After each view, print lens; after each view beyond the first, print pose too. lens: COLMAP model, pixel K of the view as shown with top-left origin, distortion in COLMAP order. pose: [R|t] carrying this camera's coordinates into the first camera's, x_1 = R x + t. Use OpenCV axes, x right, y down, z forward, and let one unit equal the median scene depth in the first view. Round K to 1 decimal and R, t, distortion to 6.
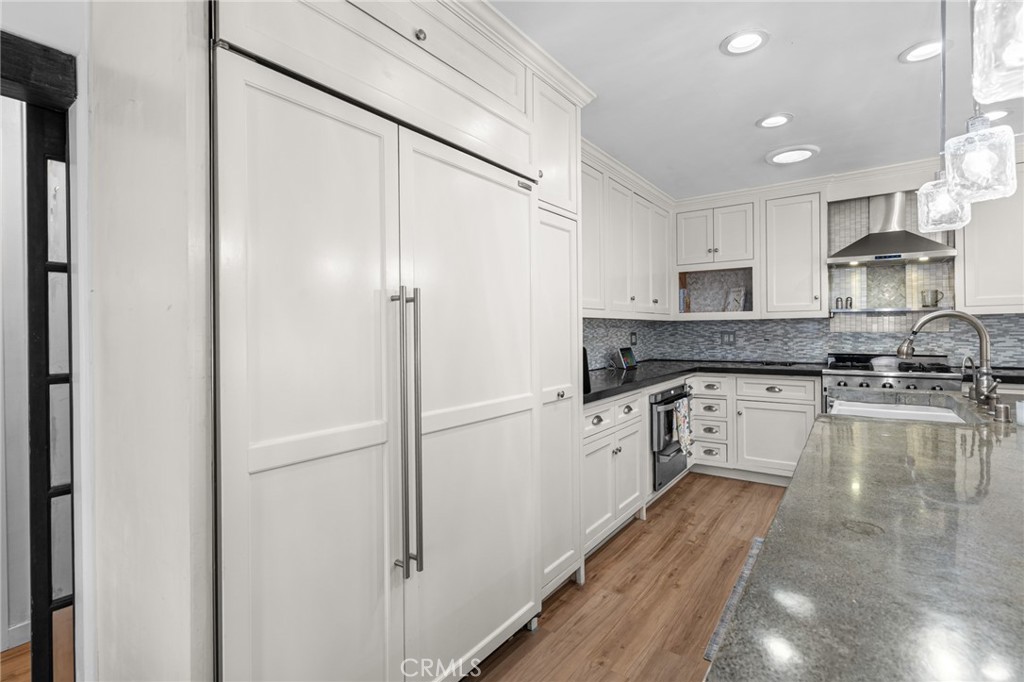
lens RADIAL K [[487.8, 0, 528.1], [0, 487.8, 331.2], [0, 0, 1]] dist [0.001281, -0.000159]
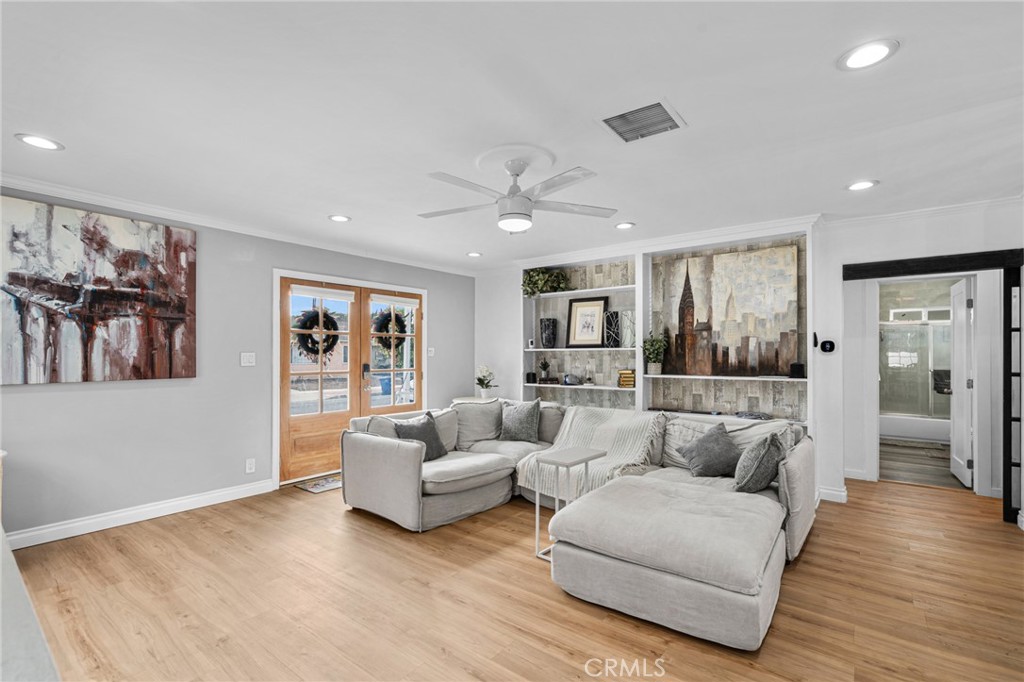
lens RADIAL K [[462.9, 0, 515.8], [0, 462.9, 351.0], [0, 0, 1]] dist [-0.001054, -0.000061]
pose [[-0.040288, 0.007868, -0.999157, 0.630788], [-0.004064, 0.999959, 0.008038, -0.013507], [0.999180, 0.004385, -0.040255, -0.611935]]
